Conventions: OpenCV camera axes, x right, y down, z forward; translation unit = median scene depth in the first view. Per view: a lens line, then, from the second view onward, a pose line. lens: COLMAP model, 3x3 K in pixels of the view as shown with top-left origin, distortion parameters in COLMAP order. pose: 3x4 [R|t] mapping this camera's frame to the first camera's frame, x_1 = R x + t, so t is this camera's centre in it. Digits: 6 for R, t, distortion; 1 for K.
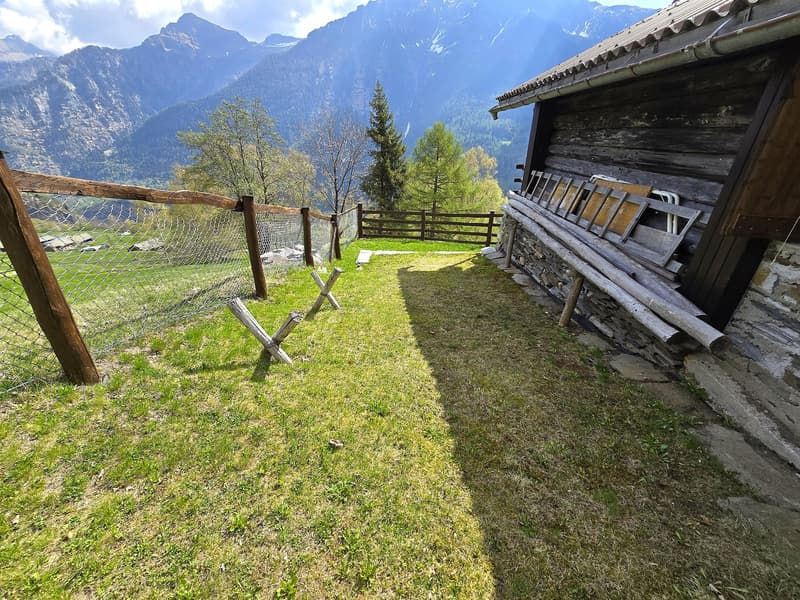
lens RADIAL K [[328.9, 0, 394.6], [0, 328.9, 302.3], [0, 0, 1]] dist [-0.002719, 0.001090]
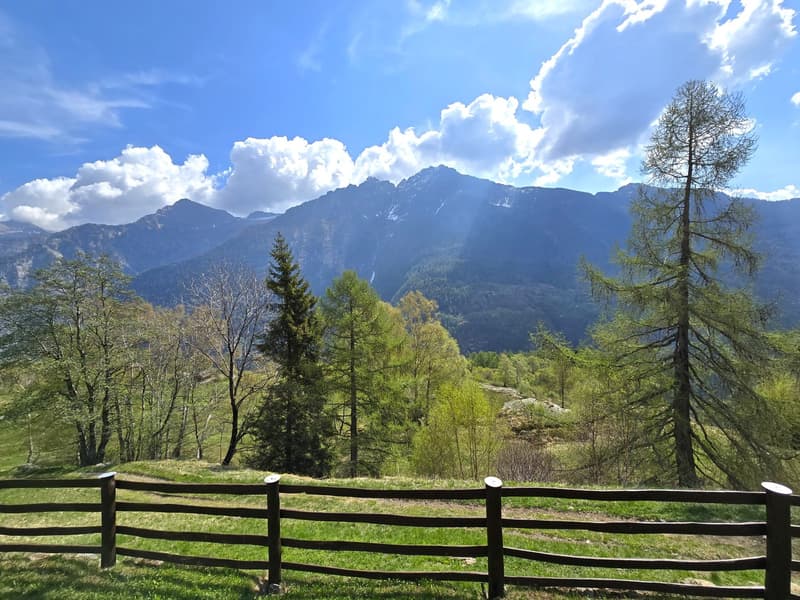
lens RADIAL K [[328.9, 0, 394.6], [0, 328.9, 302.3], [0, 0, 1]] dist [-0.002719, 0.001090]
pose [[0.994205, -0.051185, 0.094530, 1.078752], [0.084422, 0.916163, -0.391815, -0.795540], [-0.066550, 0.397525, 0.915175, 1.532208]]
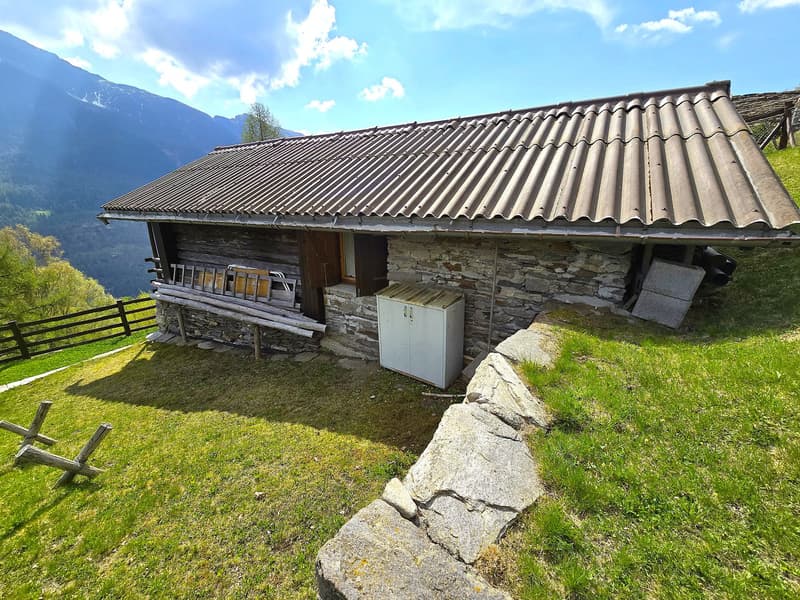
lens RADIAL K [[328.9, 0, 394.6], [0, 328.9, 302.3], [0, 0, 1]] dist [-0.002719, 0.001090]
pose [[0.454142, -0.272340, 0.848284, -0.409961], [0.413714, 0.907717, 0.069933, -0.011886], [-0.789047, 0.319188, 0.524903, -0.382626]]
